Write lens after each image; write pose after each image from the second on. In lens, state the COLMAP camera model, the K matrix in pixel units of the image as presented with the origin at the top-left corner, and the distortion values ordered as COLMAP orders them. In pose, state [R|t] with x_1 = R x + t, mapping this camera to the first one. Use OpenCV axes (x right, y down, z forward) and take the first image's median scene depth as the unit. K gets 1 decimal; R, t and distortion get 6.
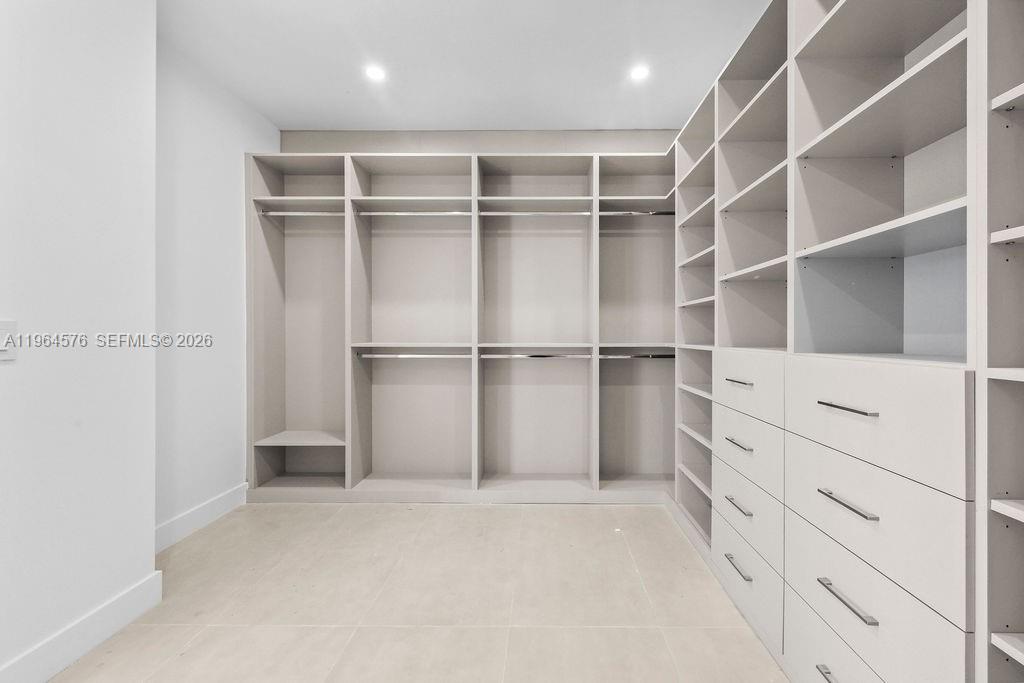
lens RADIAL K [[411.4, 0, 517.1], [0, 411.4, 336.4], [0, 0, 1]] dist [0.001932, -0.000120]
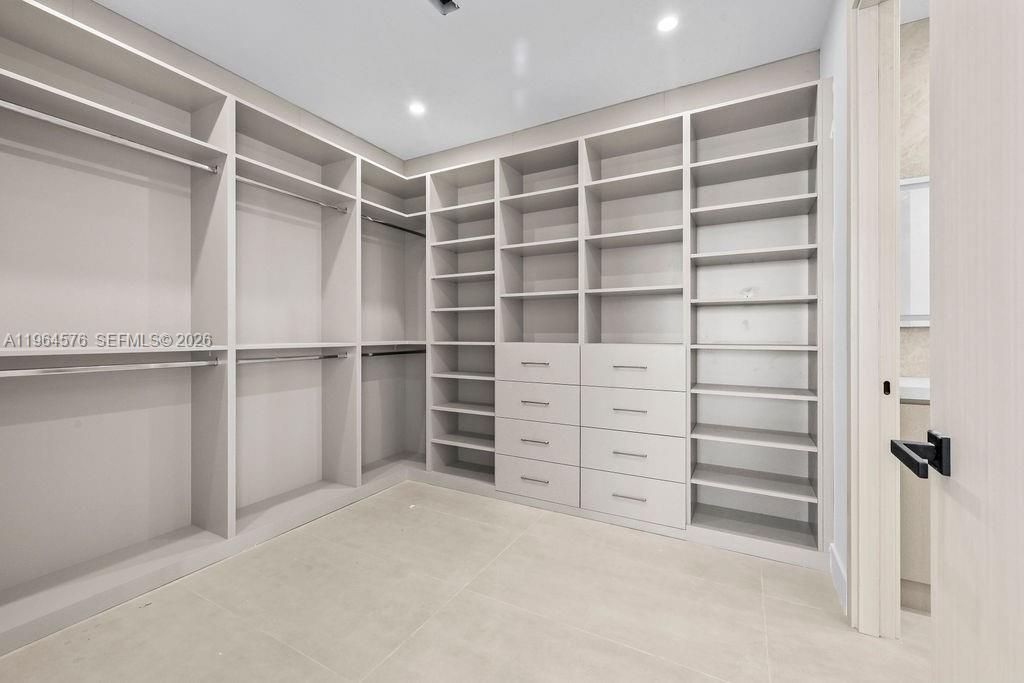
lens RADIAL K [[411.4, 0, 517.1], [0, 411.4, 337.5], [0, 0, 1]] dist [0.001932, -0.000120]
pose [[0.460338, -0.006621, 0.887719, -0.543652], [0.005432, 0.999974, 0.004642, 0.002343], [-0.887727, 0.002685, 0.460362, 0.184461]]
